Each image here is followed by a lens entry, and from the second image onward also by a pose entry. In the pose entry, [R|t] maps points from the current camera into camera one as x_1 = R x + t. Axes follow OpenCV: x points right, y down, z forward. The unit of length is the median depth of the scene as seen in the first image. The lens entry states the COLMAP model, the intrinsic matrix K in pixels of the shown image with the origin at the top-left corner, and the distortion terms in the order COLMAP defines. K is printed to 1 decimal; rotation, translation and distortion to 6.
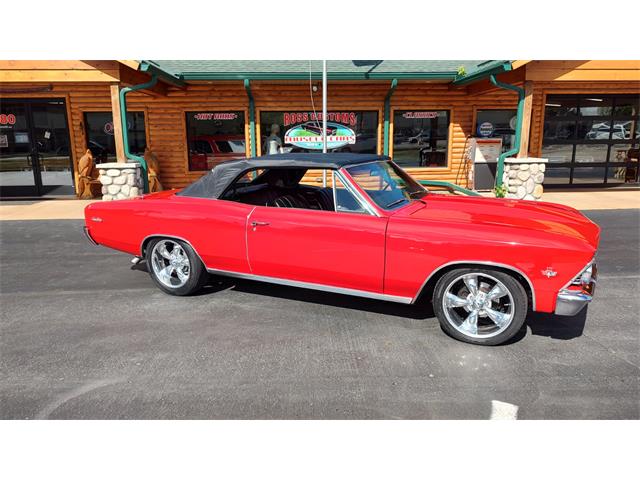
lens RADIAL K [[461.2, 0, 325.1], [0, 461.2, 242.2], [0, 0, 1]] dist [0.019074, -0.018590]
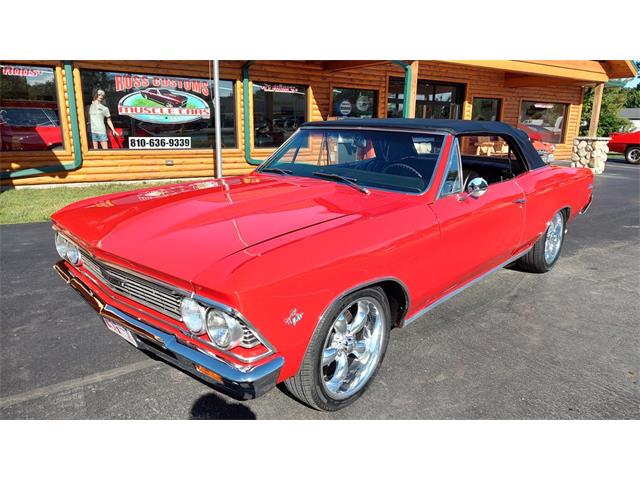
lens RADIAL K [[459.4, 0, 325.8], [0, 459.4, 239.3], [0, 0, 1]] dist [0.026659, -0.025852]
pose [[0.863152, -0.097453, 0.495451, -0.194246], [0.083612, 0.995239, 0.050094, -0.022267], [-0.497973, -0.001813, 0.867190, 0.184555]]
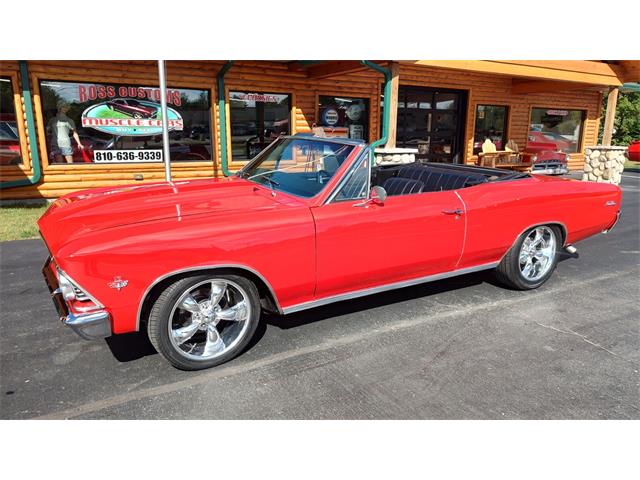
lens RADIAL K [[461.2, 0, 325.0], [0, 461.2, 241.8], [0, 0, 1]] dist [0.019074, -0.018590]
pose [[0.890517, -0.086087, 0.446731, -0.091158], [0.081124, 0.996244, 0.030268, -0.029019], [-0.447659, 0.009286, 0.894156, 0.196821]]
